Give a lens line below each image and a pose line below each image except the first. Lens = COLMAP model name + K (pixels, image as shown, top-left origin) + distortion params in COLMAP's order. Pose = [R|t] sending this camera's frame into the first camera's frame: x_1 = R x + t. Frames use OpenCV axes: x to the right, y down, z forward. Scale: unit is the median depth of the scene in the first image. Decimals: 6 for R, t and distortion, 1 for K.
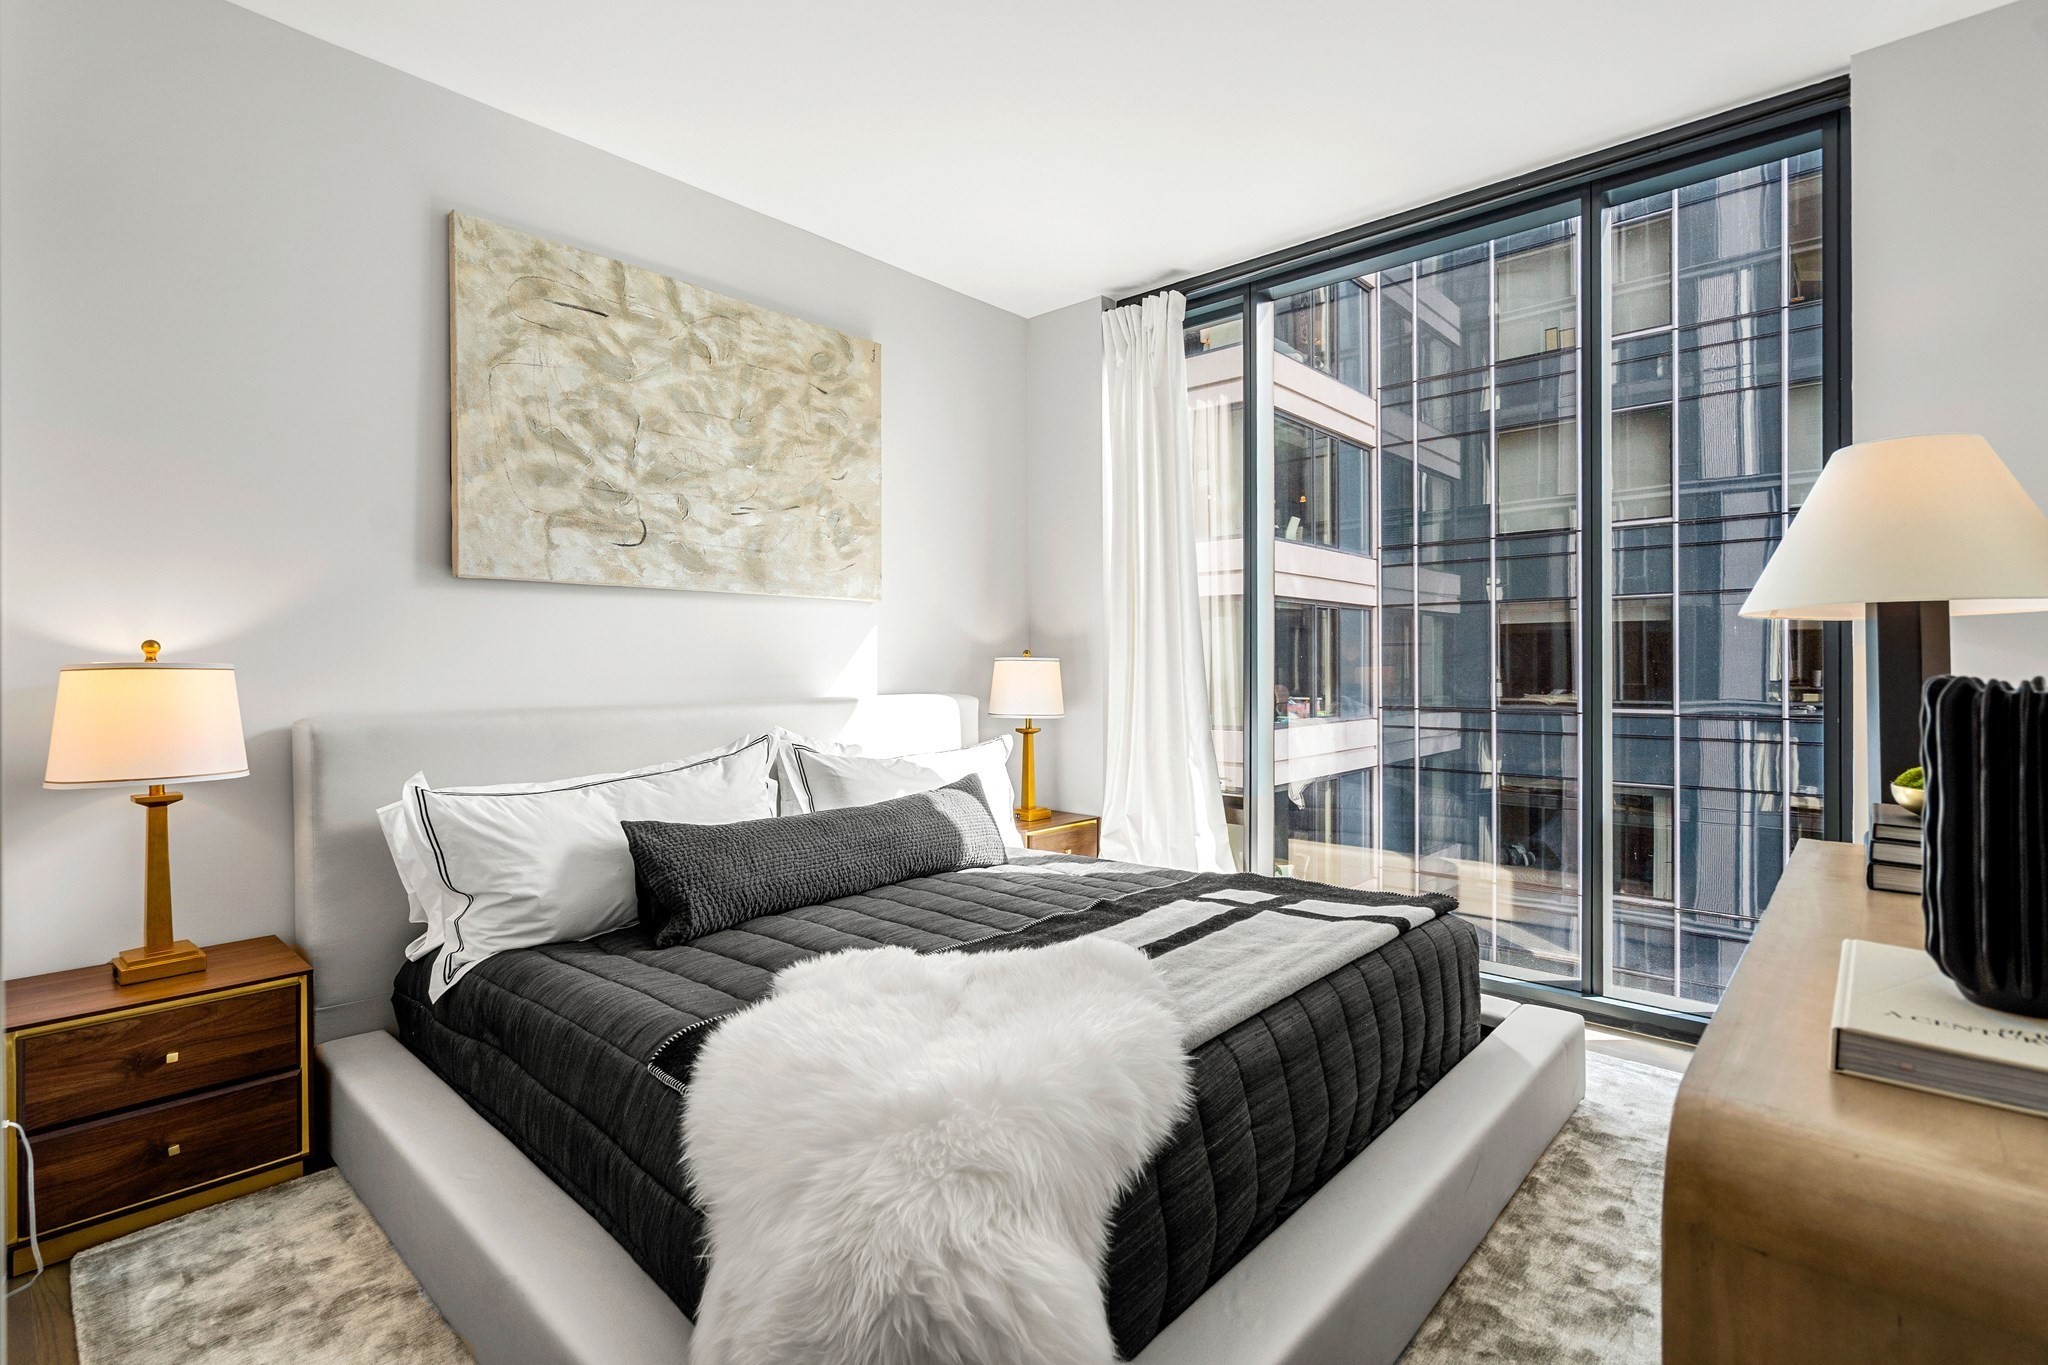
lens RADIAL K [[970.8, 0, 1032.0], [0, 970.8, 650.1], [0, 0, 1]] dist [-0.005221, -0.000289]
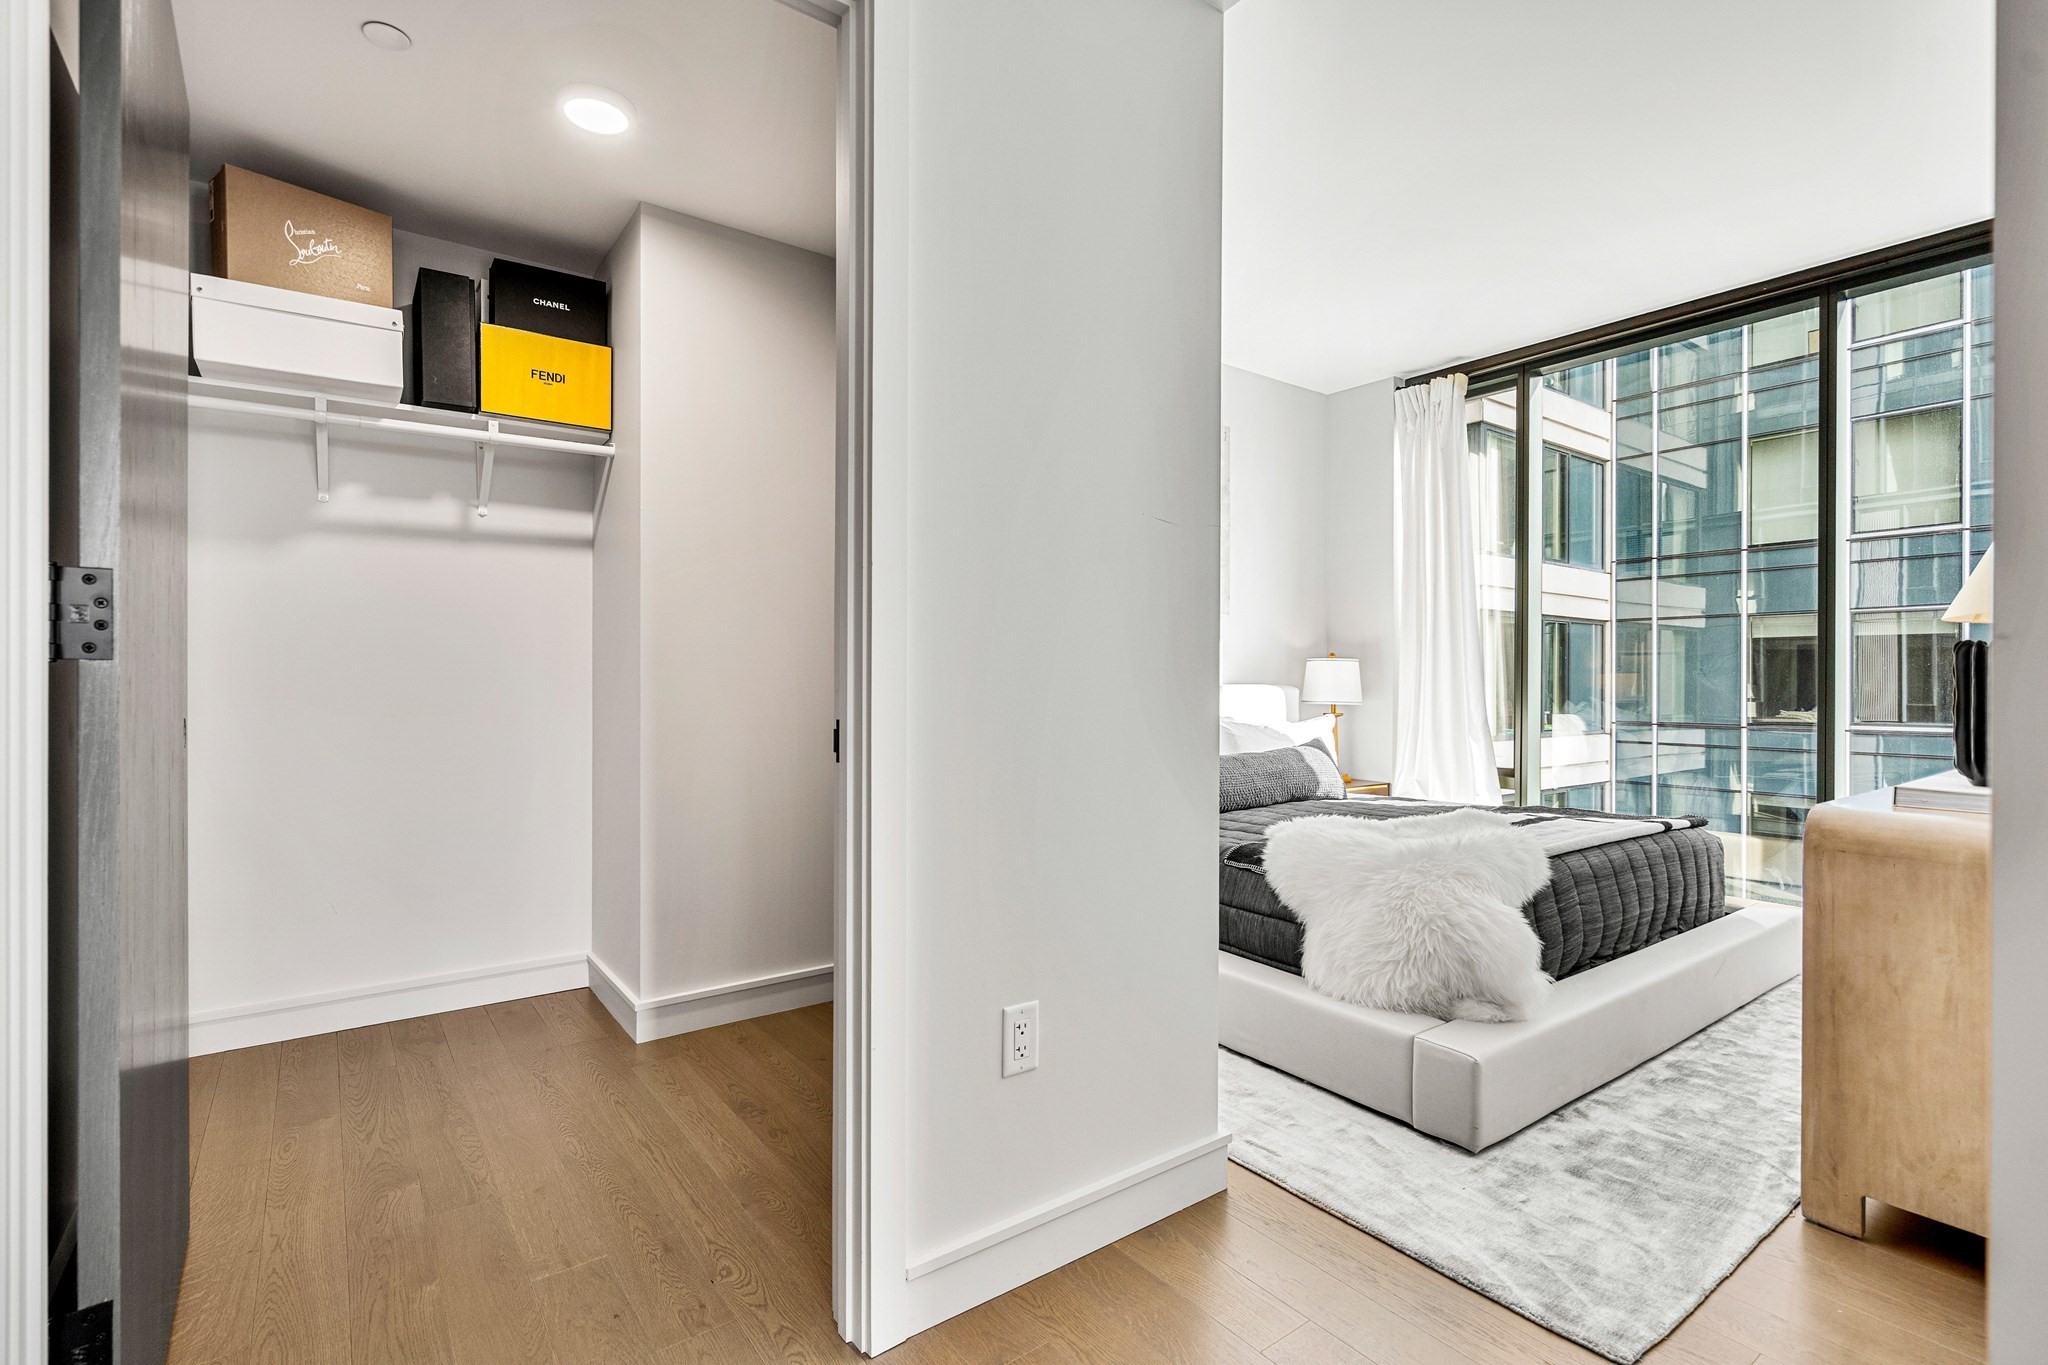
lens RADIAL K [[943.7, 0, 1017.9], [0, 943.7, 671.1], [0, 0, 1]] dist [-0.001009, -0.000188]
pose [[0.977358, 0.005220, -0.211527, -0.045246], [-0.004256, 0.999978, 0.005012, 0.005987], [0.211548, -0.003998, 0.977359, -0.099197]]
